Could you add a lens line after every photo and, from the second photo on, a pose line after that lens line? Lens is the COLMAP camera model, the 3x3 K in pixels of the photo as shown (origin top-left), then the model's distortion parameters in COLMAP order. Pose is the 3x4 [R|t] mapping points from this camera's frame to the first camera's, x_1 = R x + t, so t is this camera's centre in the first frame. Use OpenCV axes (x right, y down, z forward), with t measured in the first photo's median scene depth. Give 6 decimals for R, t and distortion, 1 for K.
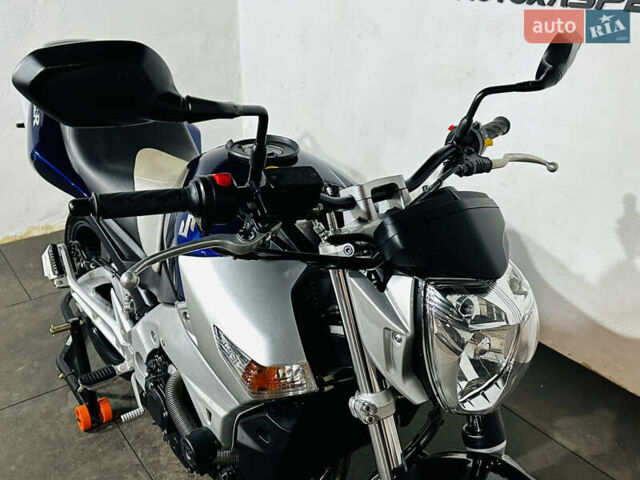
lens RADIAL K [[621.0, 0, 320.6], [0, 621.0, 241.5], [0, 0, 1]] dist [0.057309, 0.000000]
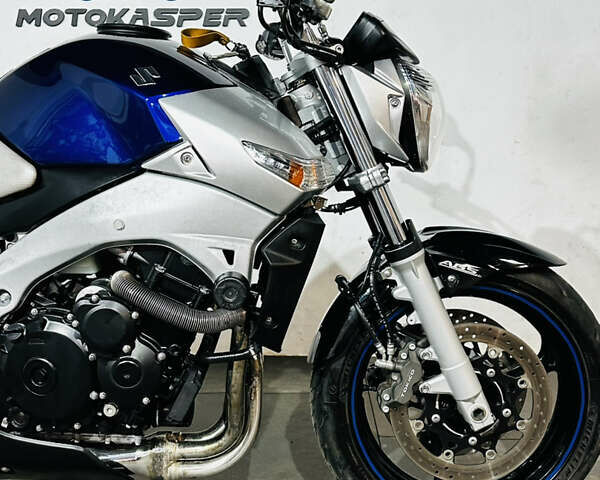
lens RADIAL K [[761.8, 0, 316.8], [0, 761.8, 229.9], [0, 0, 1]] dist [0.087048, 0.000000]
pose [[0.590874, -0.112239, 0.798918, -0.844822], [0.348897, 0.928433, -0.127607, 0.357722], [-0.727420, 0.354140, 0.587746, 0.162750]]
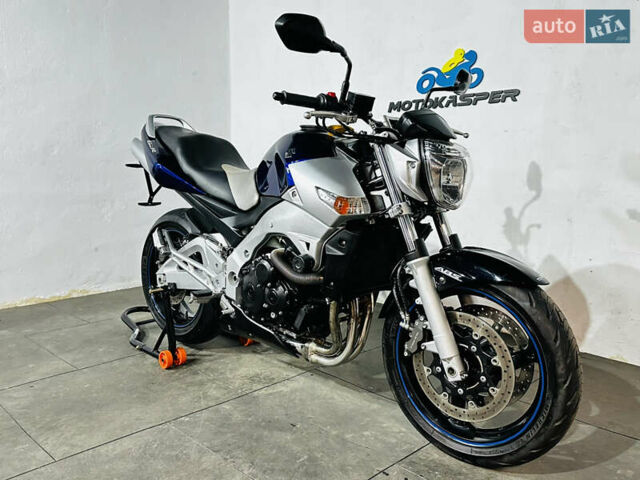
lens RADIAL K [[565.7, 0, 320.5], [0, 565.7, 236.8], [0, 0, 1]] dist [0.081472, -0.039838]
pose [[0.989483, -0.019435, 0.143338, -0.311738], [0.061818, 0.952699, -0.297561, 0.615593], [-0.130774, 0.303292, 0.943881, -0.484086]]
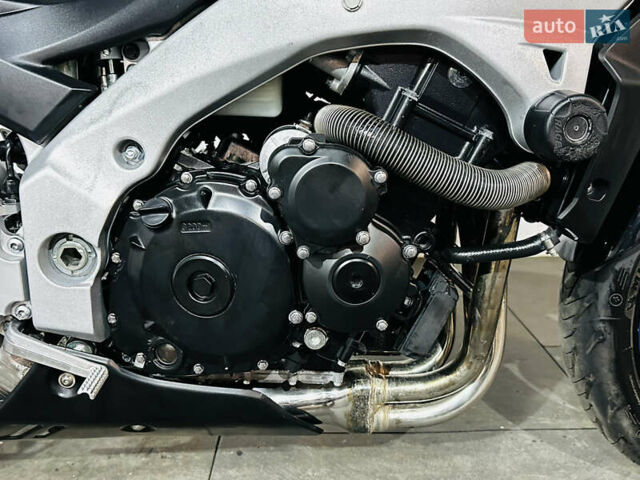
lens RADIAL K [[621.0, 0, 318.0], [0, 621.0, 245.7], [0, 0, 1]] dist [0.057309, 0.000000]
pose [[0.574900, -0.230056, 0.785216, -0.595792], [0.363804, 0.931452, 0.006539, 0.281056], [-0.732896, 0.281906, 0.619188, 0.709668]]
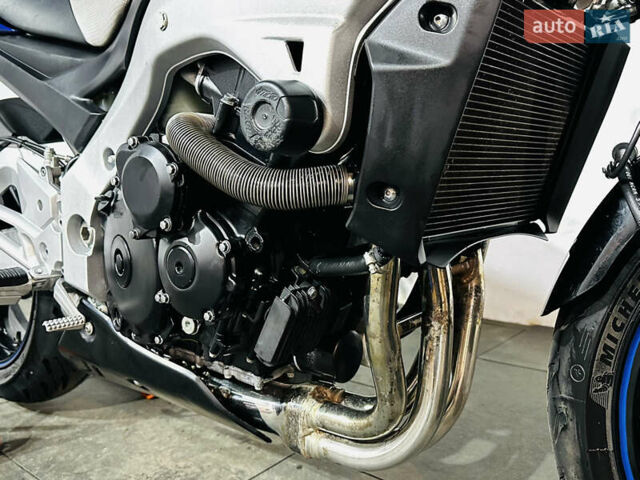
lens RADIAL K [[621.0, 0, 323.4], [0, 621.0, 241.5], [0, 0, 1]] dist [0.057309, 0.000000]
pose [[0.972832, -0.058960, 0.223878, -0.225891], [0.125488, 0.946937, -0.295910, 0.461756], [-0.194552, 0.315965, 0.928610, 0.483342]]
